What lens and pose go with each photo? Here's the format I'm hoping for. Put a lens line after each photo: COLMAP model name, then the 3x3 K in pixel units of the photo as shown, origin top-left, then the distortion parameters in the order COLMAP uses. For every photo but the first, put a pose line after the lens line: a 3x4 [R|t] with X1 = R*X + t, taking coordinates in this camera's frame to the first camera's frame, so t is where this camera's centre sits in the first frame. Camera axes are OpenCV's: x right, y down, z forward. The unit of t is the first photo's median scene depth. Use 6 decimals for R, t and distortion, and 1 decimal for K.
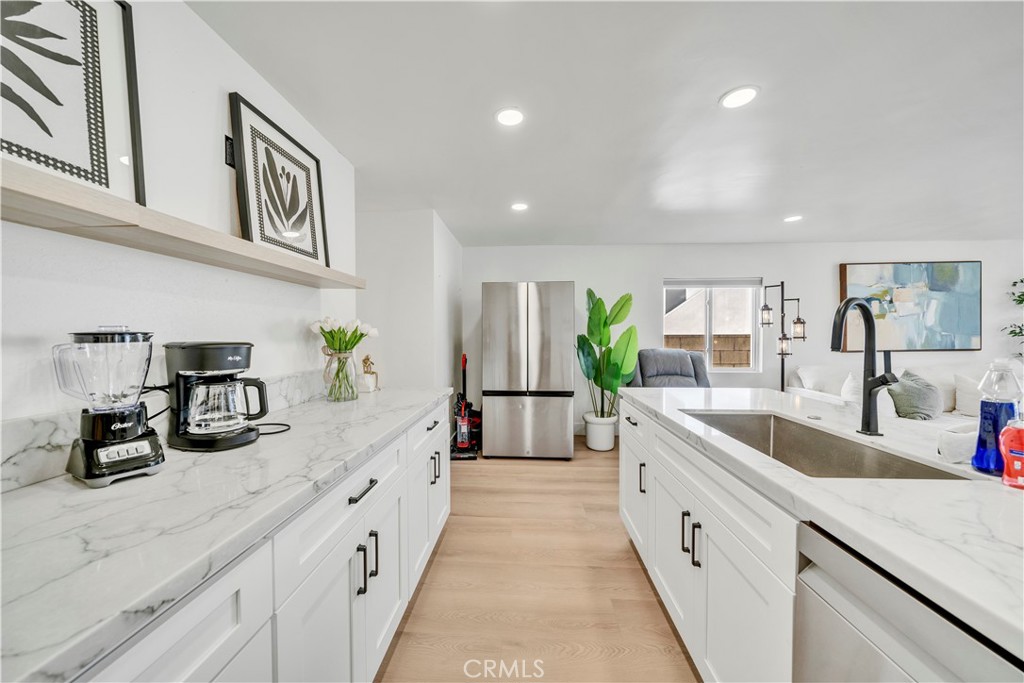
lens RADIAL K [[354.1, 0, 506.8], [0, 354.1, 333.3], [0, 0, 1]] dist [-0.000564, -0.000132]
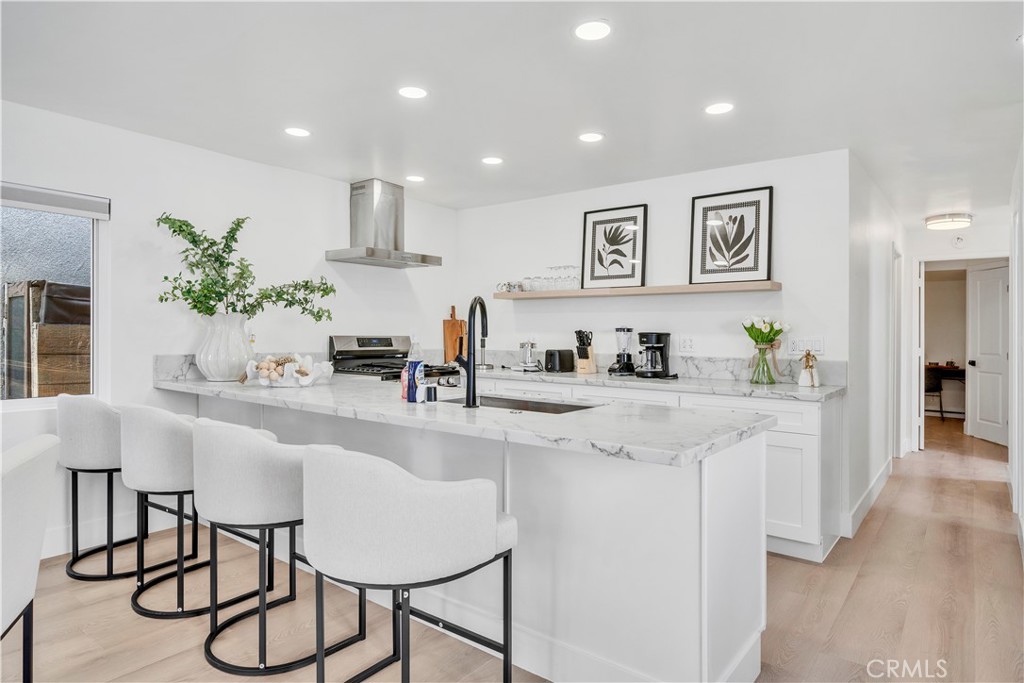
lens RADIAL K [[592.4, 0, 512.0], [0, 592.4, 341.5], [0, 0, 1]] dist [0.000441, -0.000625]
pose [[-0.568336, 0.006714, -0.822769, 0.834526], [-0.005134, 0.999918, 0.011707, 0.012426], [0.822781, 0.010878, -0.568255, 0.720748]]
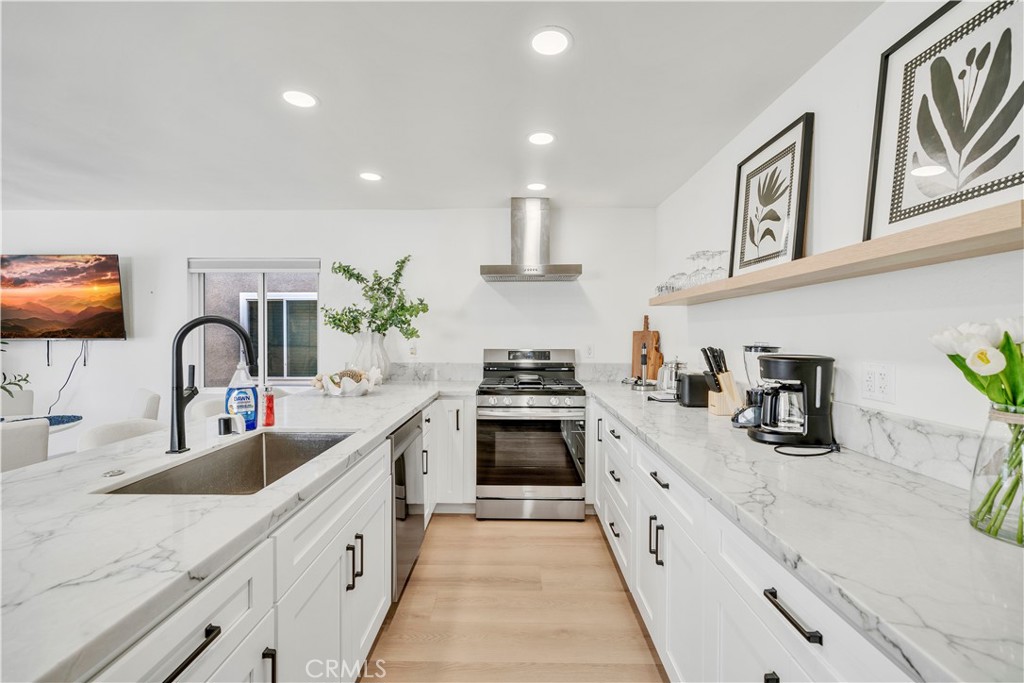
lens RADIAL K [[429.3, 0, 507.1], [0, 429.3, 341.6], [0, 0, 1]] dist [-0.000316, -0.000231]
pose [[-0.999183, 0.000908, -0.040404, 0.049929], [0.000411, 0.999924, 0.012314, -0.011926], [0.040412, 0.012287, -0.999108, 0.712389]]
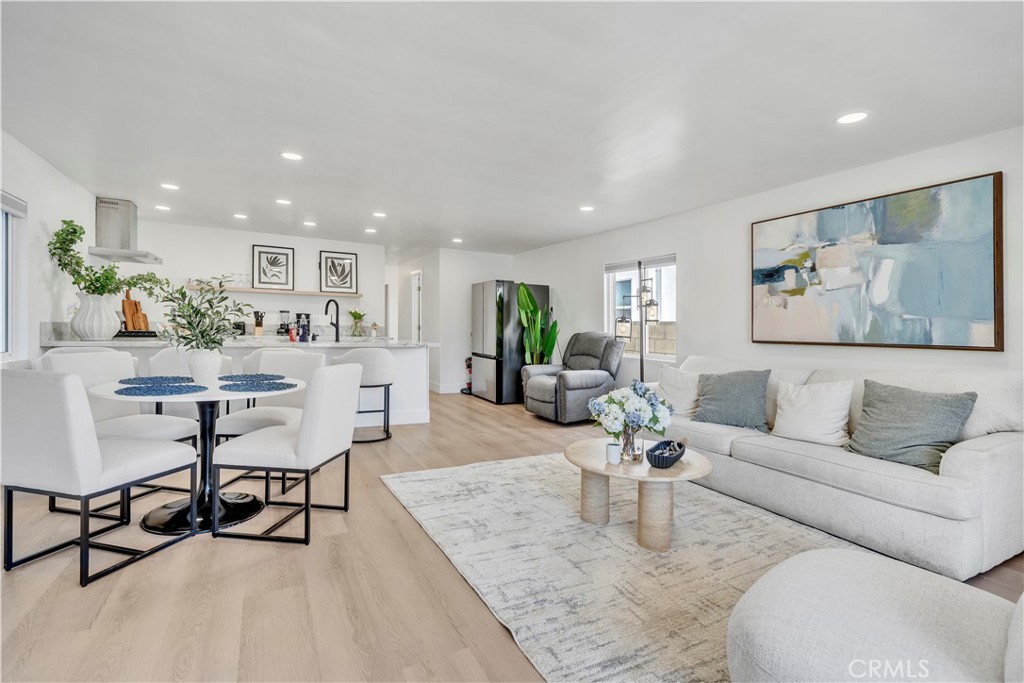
lens RADIAL K [[456.8, 0, 512.0], [0, 456.8, 341.5], [0, 0, 1]] dist [-0.000885, -0.000077]
pose [[0.514356, 0.045642, -0.856361, 1.710803], [-0.021172, 0.998954, 0.040525, 0.026948], [0.857315, -0.002713, 0.514784, 0.078896]]
